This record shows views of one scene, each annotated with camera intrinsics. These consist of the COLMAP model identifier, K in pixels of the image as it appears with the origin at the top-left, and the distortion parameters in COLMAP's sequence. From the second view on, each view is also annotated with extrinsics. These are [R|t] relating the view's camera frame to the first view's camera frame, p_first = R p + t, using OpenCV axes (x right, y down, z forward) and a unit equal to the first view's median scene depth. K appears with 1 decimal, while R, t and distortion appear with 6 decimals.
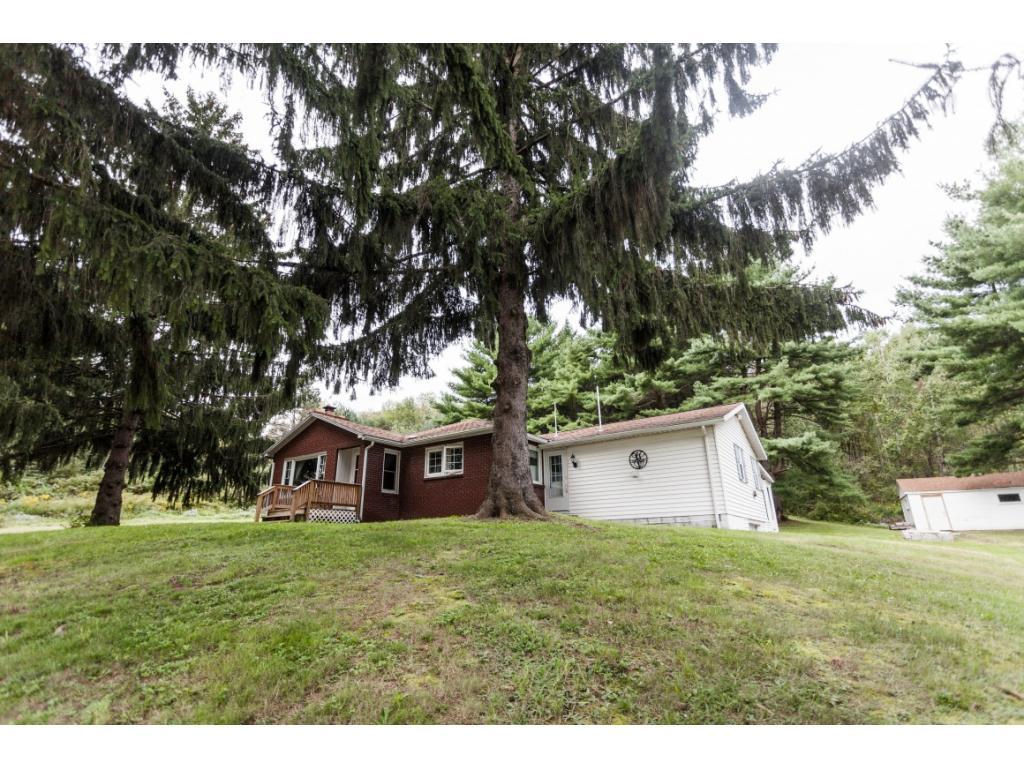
lens RADIAL K [[488.6, 0, 512.0], [0, 488.6, 384.0], [0, 0, 1]] dist [-0.001862, -0.000211]
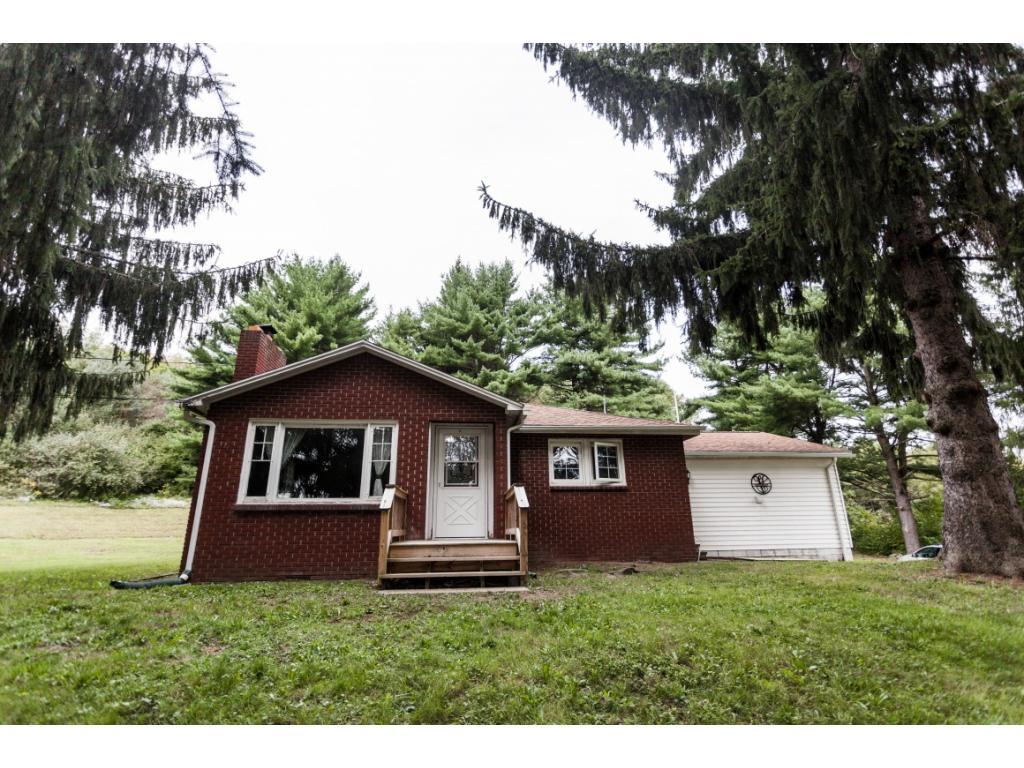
lens RADIAL K [[488.6, 0, 512.0], [0, 488.6, 384.0], [0, 0, 1]] dist [-0.001862, -0.000211]
pose [[0.768900, 0.193684, 0.609327, -0.673816], [-0.195053, 0.978640, -0.064941, 0.119928], [-0.608890, -0.068918, 0.790255, 0.566089]]
